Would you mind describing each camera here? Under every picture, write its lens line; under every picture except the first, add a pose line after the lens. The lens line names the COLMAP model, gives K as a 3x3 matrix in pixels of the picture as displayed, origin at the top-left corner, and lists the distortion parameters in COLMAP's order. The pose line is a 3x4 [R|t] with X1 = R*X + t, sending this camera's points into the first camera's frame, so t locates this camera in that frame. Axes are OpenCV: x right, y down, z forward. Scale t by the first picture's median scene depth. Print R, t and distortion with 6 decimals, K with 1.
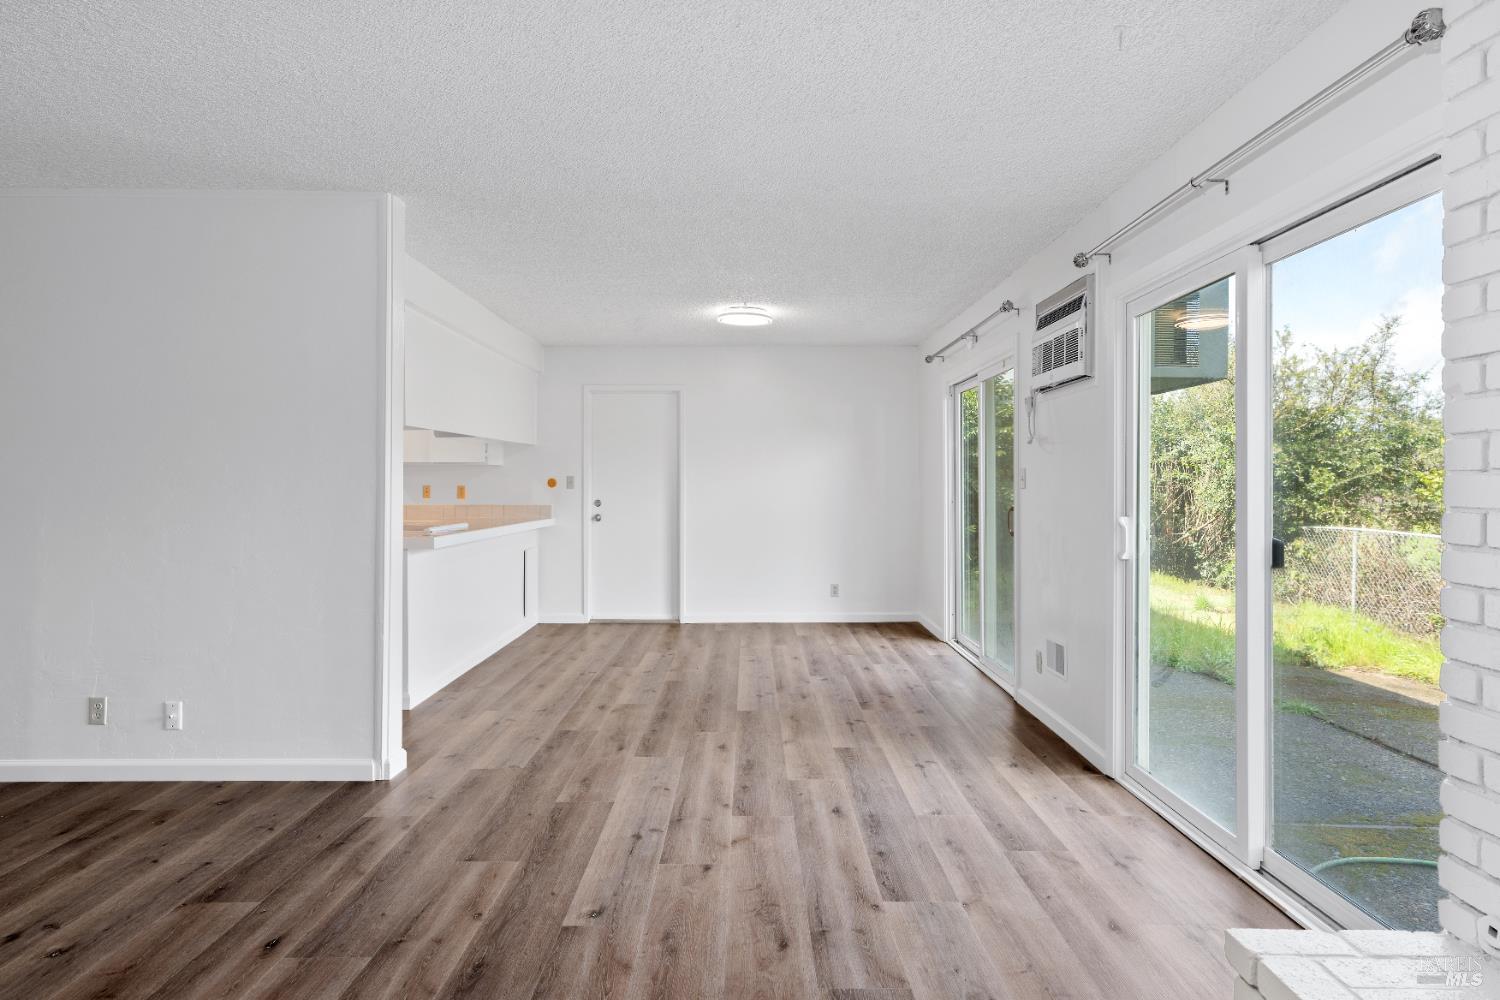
lens RADIAL K [[862.9, 0, 746.9], [0, 862.9, 475.9], [0, 0, 1]] dist [0.174213, -0.000053]
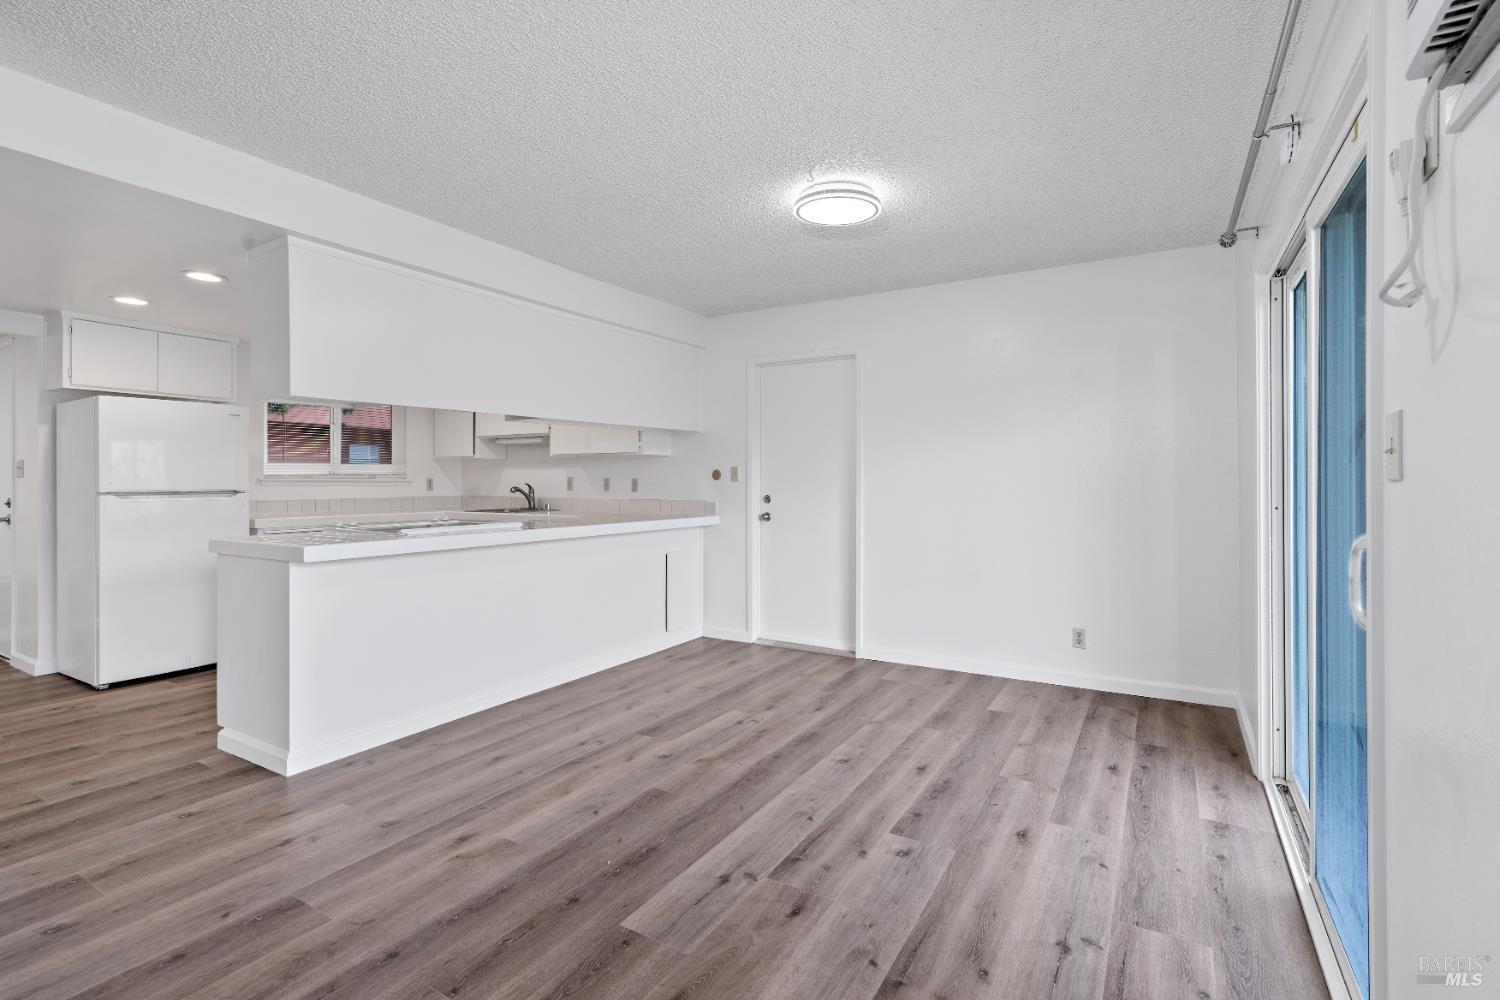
lens RADIAL K [[687.1, 0, 749.3], [0, 687.1, 479.9], [0, 0, 1]] dist [0.012149, 0.000158]
pose [[0.859247, -0.003571, -0.511548, 0.153126], [0.006381, 0.999973, 0.003737, 0.010674], [0.511521, -0.006475, 0.859247, 0.434222]]
